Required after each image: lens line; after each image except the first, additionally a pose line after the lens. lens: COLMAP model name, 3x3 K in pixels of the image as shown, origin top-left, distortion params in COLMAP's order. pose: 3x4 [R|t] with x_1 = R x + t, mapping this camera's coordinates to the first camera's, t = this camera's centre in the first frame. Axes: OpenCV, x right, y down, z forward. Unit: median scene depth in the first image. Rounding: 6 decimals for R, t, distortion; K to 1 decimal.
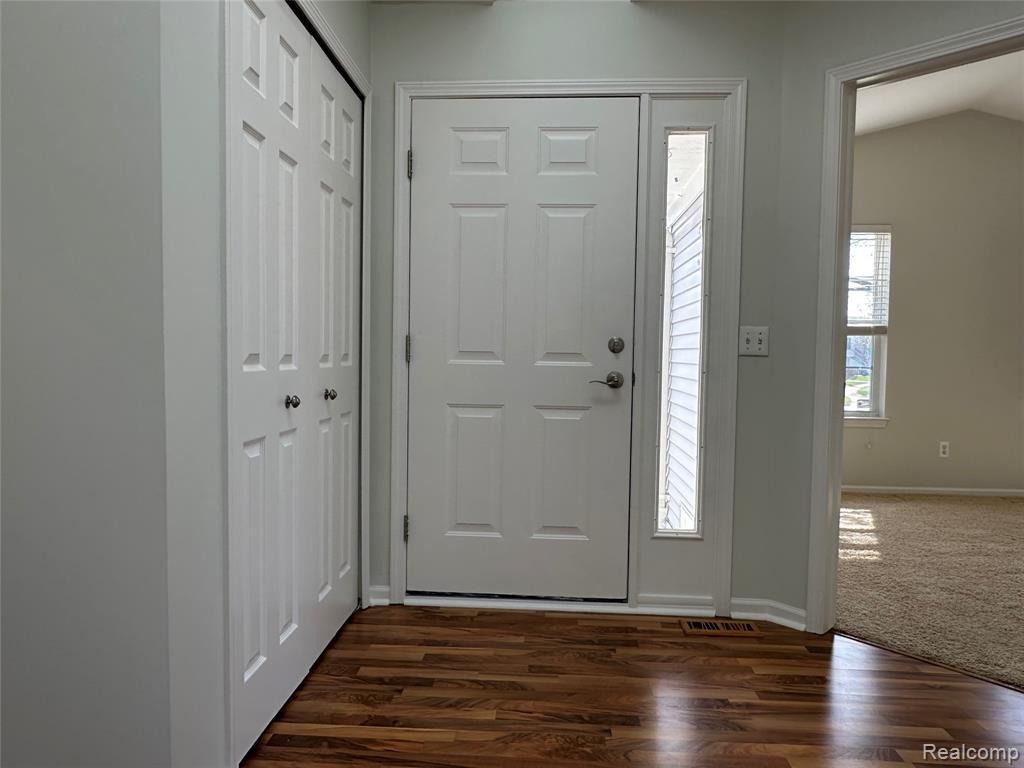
lens RADIAL K [[717.4, 0, 514.6], [0, 717.4, 384.6], [0, 0, 1]] dist [0.012244, 0.003221]
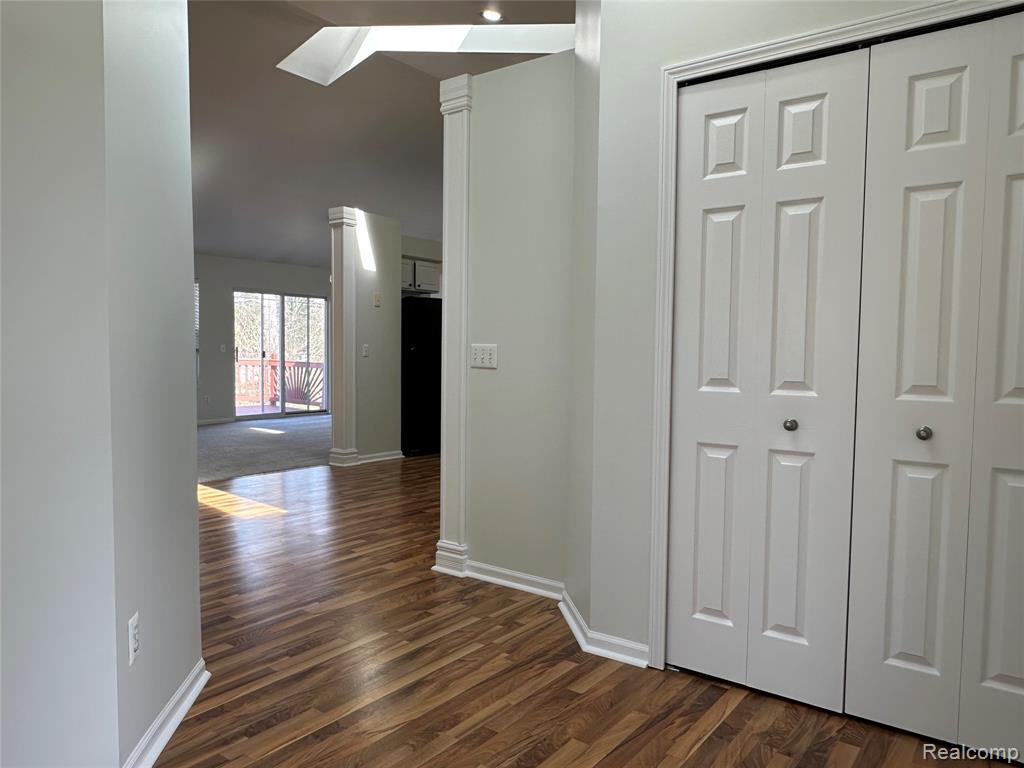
lens RADIAL K [[717.4, 0, 513.9], [0, 717.4, 390.9], [0, 0, 1]] dist [0.012244, 0.003221]
pose [[-0.553218, 0.022555, -0.832731, 0.833740], [-0.047208, 0.997178, 0.058371, -0.068807], [0.831698, 0.071604, -0.550592, 1.276822]]
